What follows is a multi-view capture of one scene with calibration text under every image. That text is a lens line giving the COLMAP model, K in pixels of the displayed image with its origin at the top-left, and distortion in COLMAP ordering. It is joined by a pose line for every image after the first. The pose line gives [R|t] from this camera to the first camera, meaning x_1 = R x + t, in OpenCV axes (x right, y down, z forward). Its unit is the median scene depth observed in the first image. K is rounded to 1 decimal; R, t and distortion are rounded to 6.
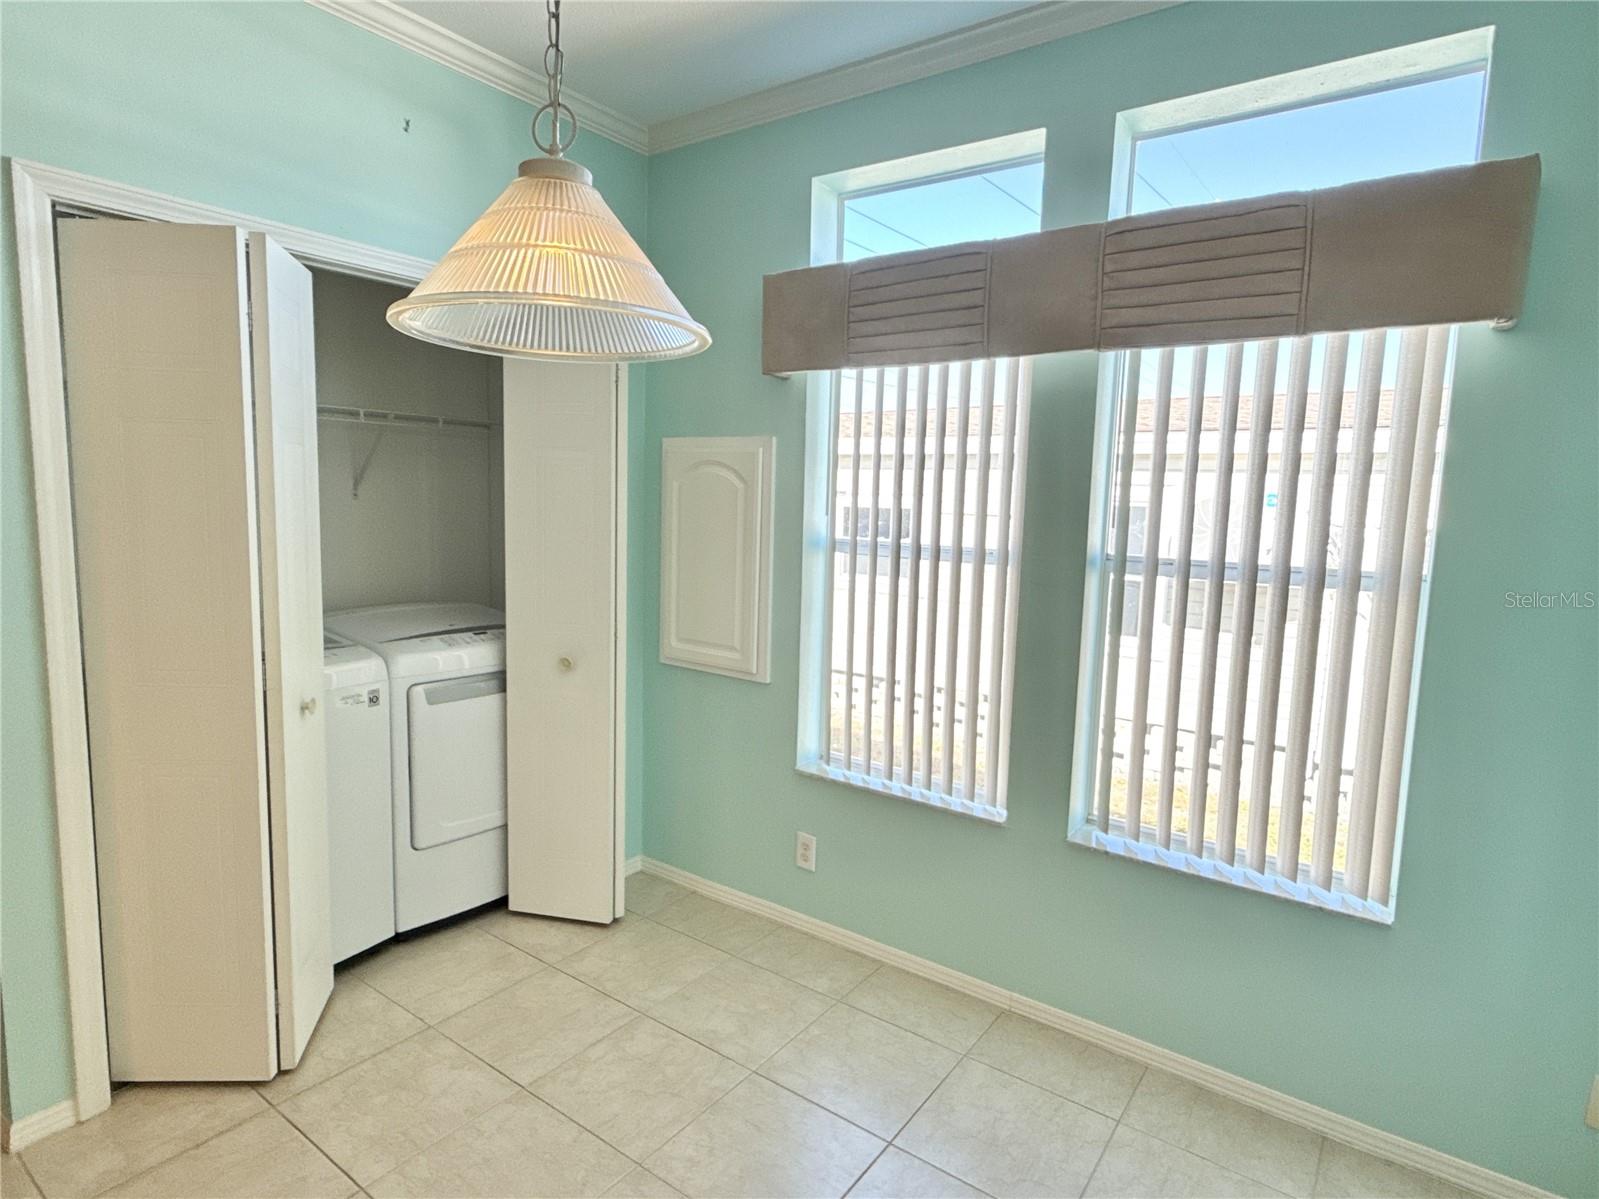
lens RADIAL K [[875.0, 0, 794.1], [0, 875.0, 595.2], [0, 0, 1]] dist [-0.006216, 0.001996]
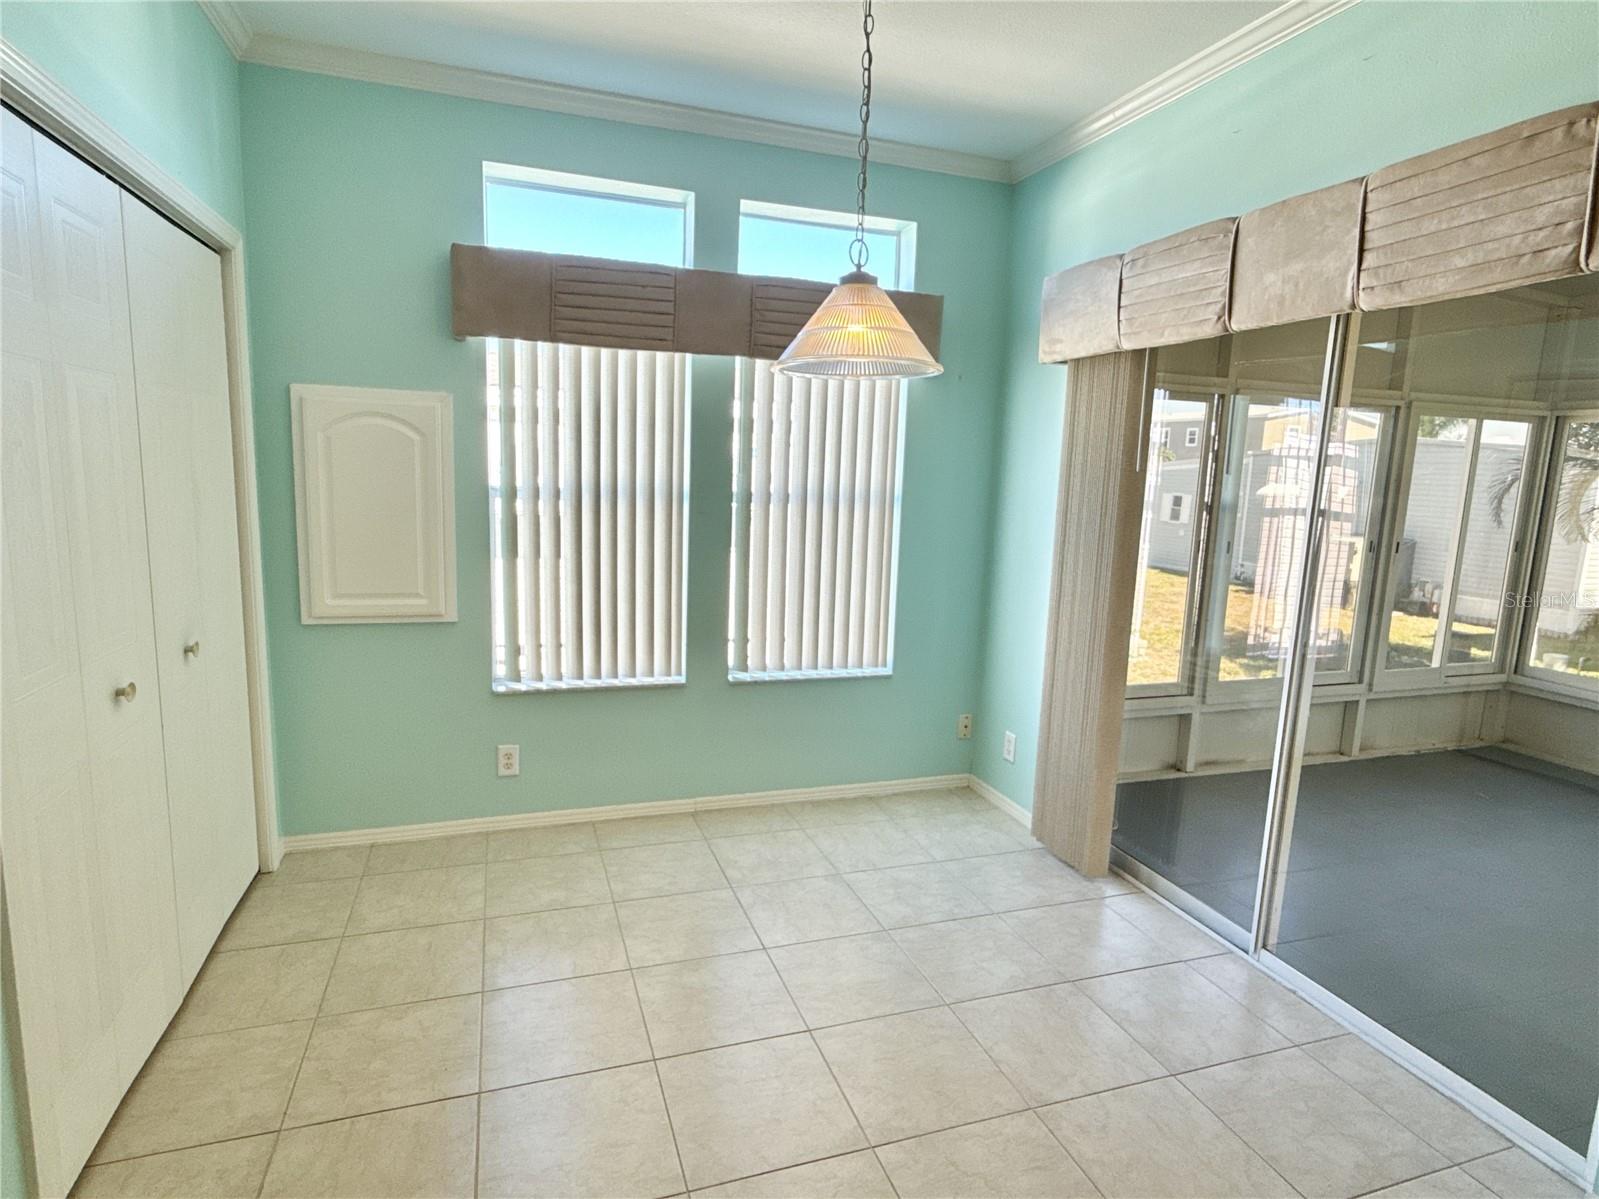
lens RADIAL K [[875.0, 0, 790.2], [0, 875.0, 599.1], [0, 0, 1]] dist [-0.006216, 0.001996]
pose [[0.575516, -0.133089, 0.806889, -0.753846], [0.075908, 0.991103, 0.109333, -0.016578], [-0.814260, -0.001674, 0.580497, 0.034069]]
